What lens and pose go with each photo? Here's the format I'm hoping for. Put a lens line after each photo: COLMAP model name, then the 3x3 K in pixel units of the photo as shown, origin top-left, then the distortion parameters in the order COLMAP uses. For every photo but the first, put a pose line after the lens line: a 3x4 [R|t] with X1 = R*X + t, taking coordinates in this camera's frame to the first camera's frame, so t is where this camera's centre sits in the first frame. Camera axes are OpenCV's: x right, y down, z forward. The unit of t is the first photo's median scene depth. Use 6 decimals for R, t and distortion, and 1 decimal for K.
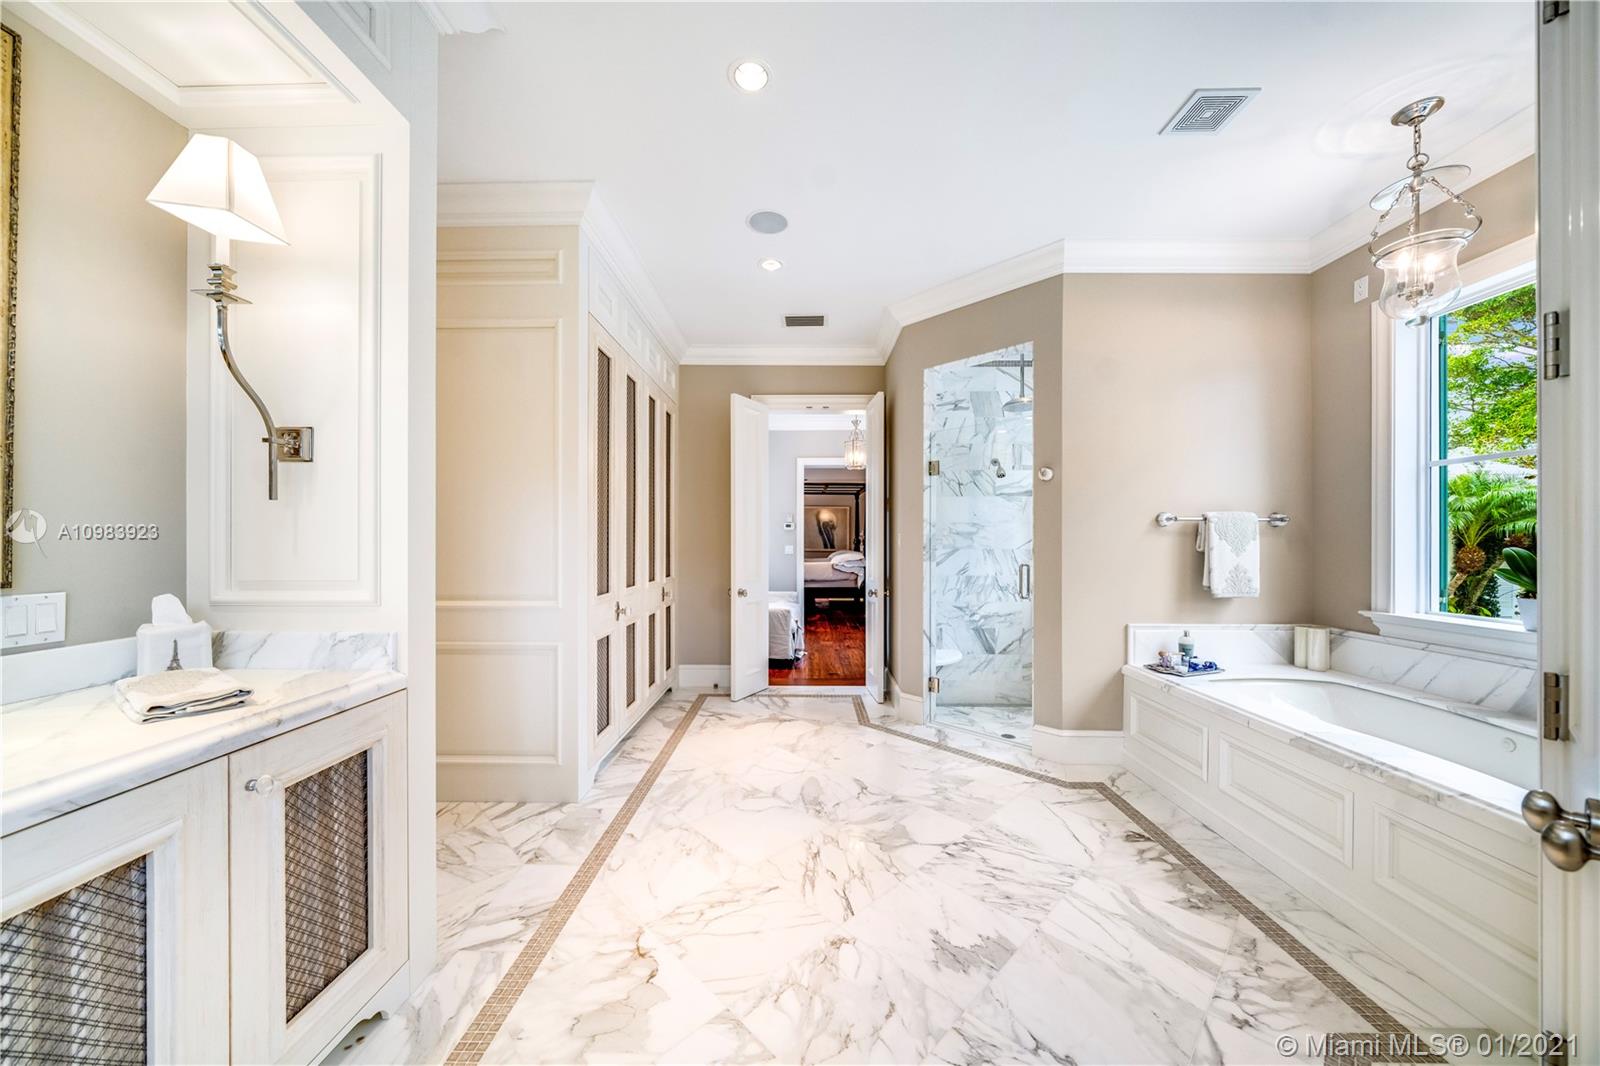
lens RADIAL K [[548.7, 0, 795.3], [0, 548.7, 539.2], [0, 0, 1]] dist [-0.000417, 0.000027]
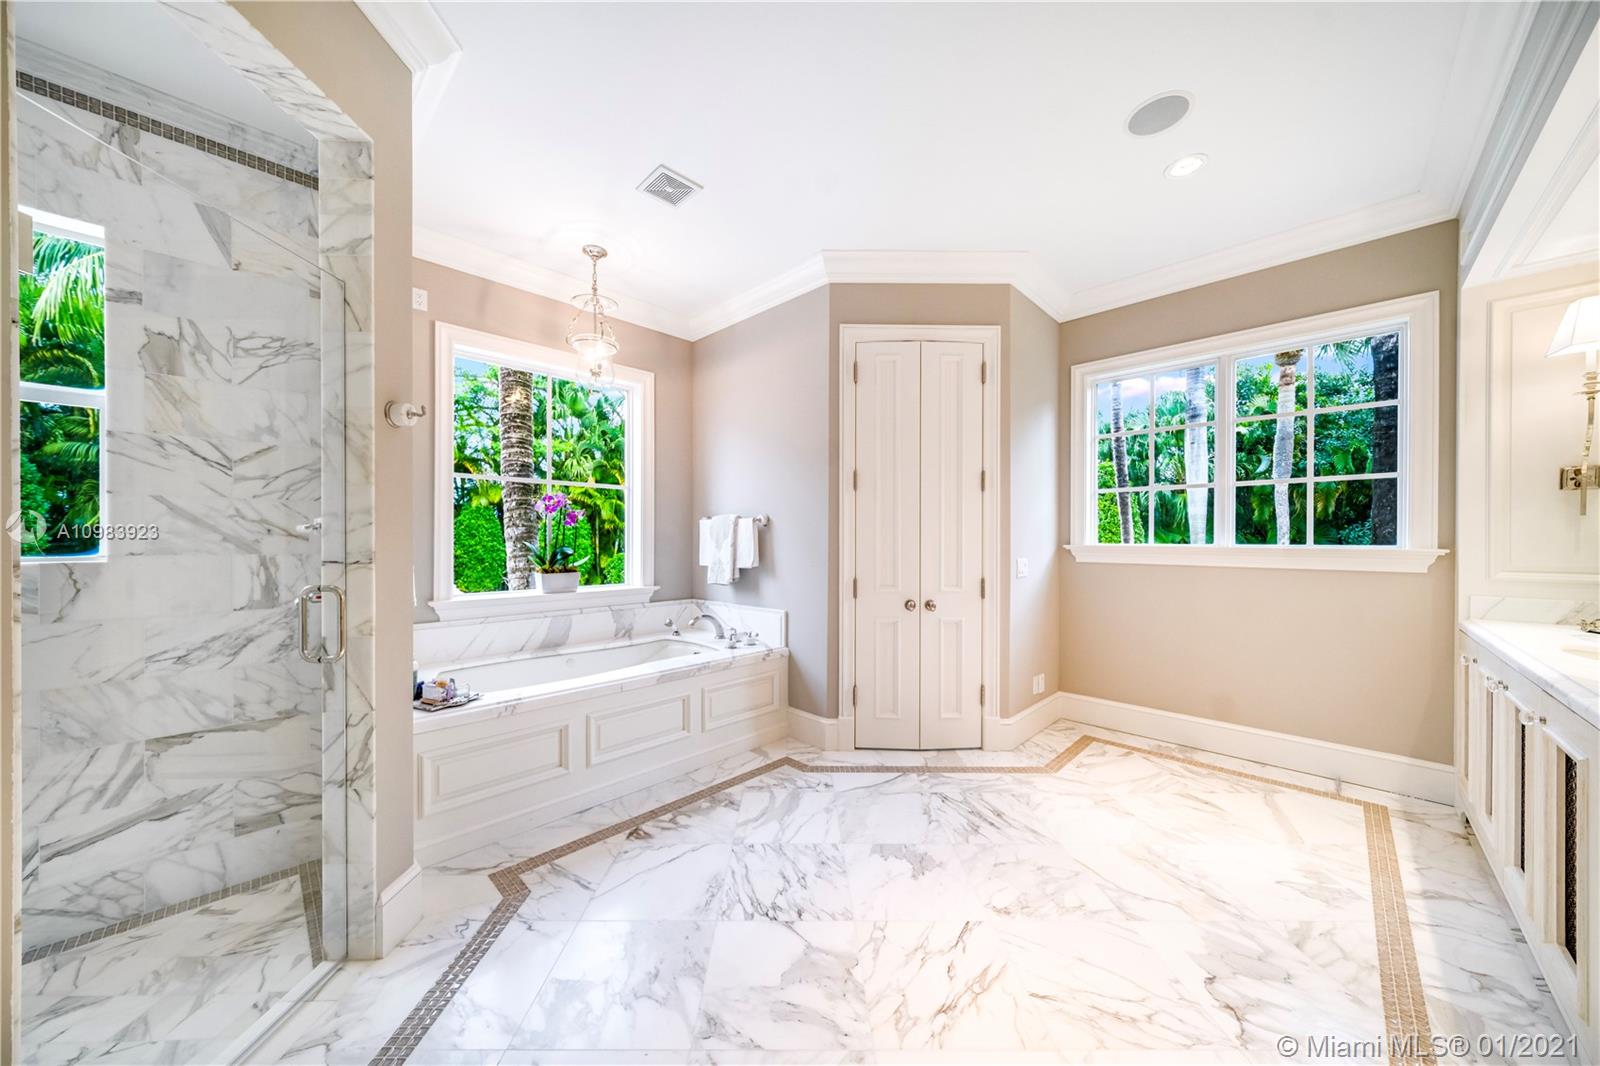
lens RADIAL K [[548.7, 0, 795.3], [0, 548.7, 539.2], [0, 0, 1]] dist [-0.000417, 0.000027]
pose [[-0.725012, -0.003928, 0.688725, -0.277941], [-0.006287, 0.999980, -0.000915, 0.004686], [-0.688708, -0.004994, -0.725022, 1.566815]]
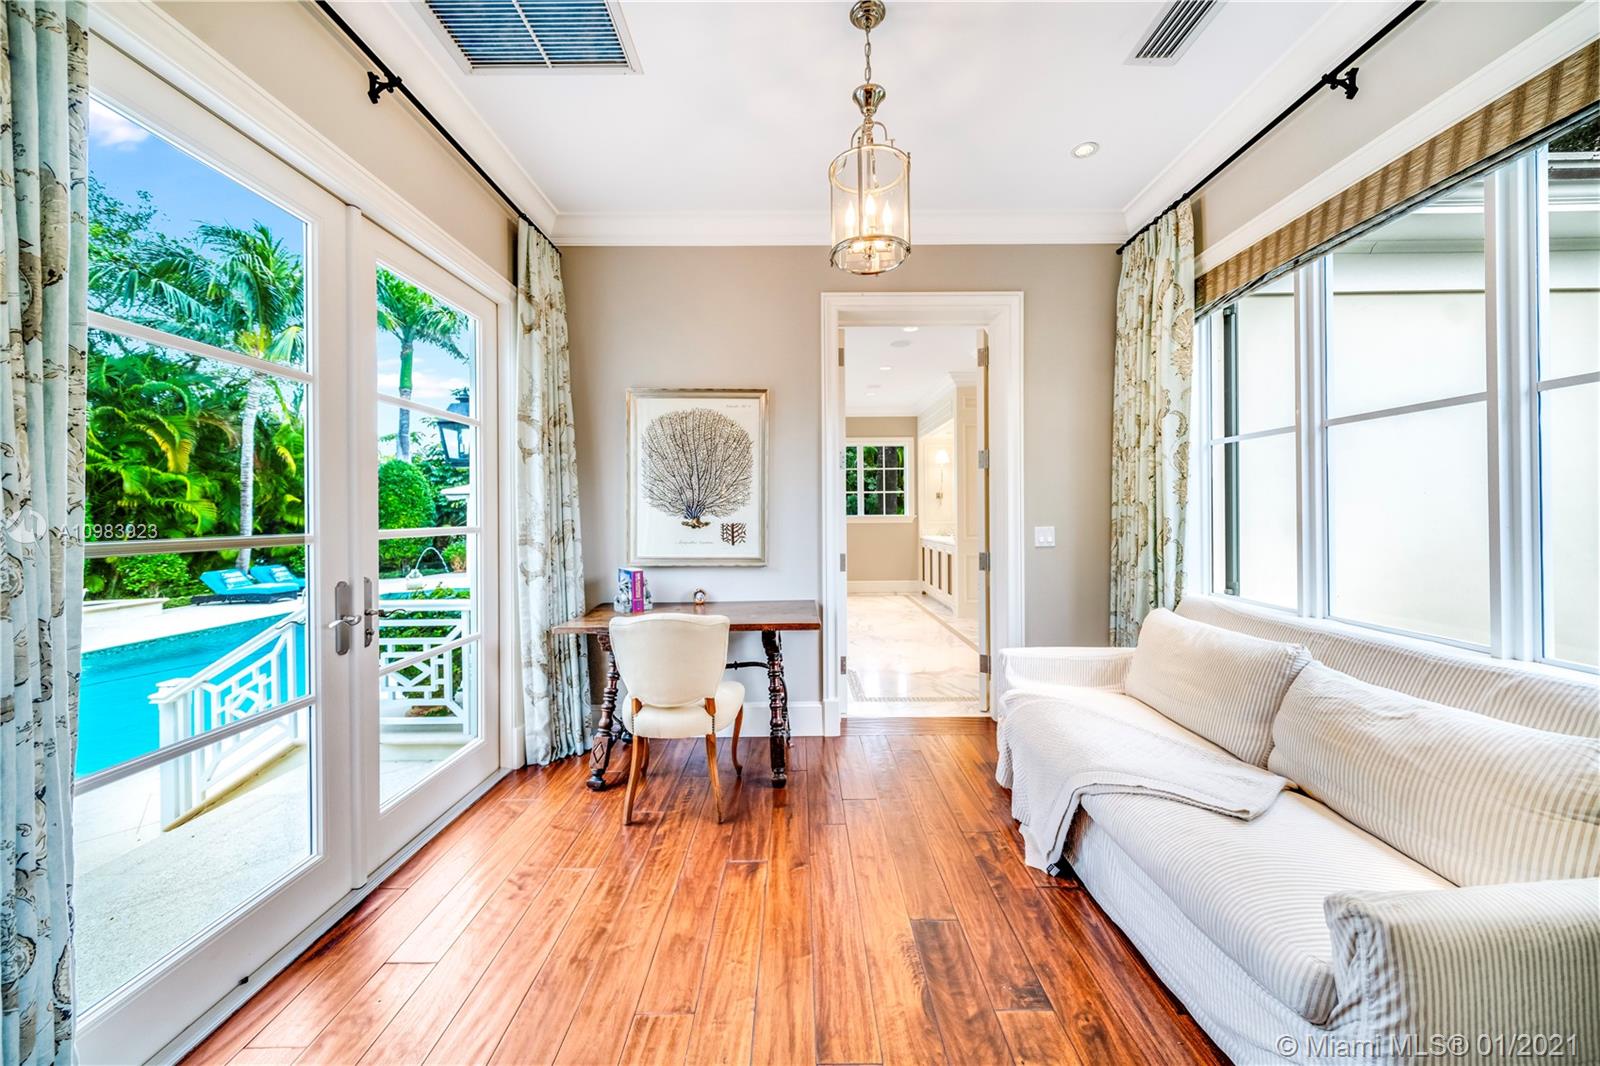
lens RADIAL K [[550.5, 0, 801.0], [0, 550.5, 510.9], [0, 0, 1]] dist [-0.000107, 0.000004]
pose [[-0.999701, 0.008994, -0.022728, 0.387808], [0.009161, 0.999932, -0.007278, 0.003992], [0.022661, -0.007484, -0.999715, 3.524132]]
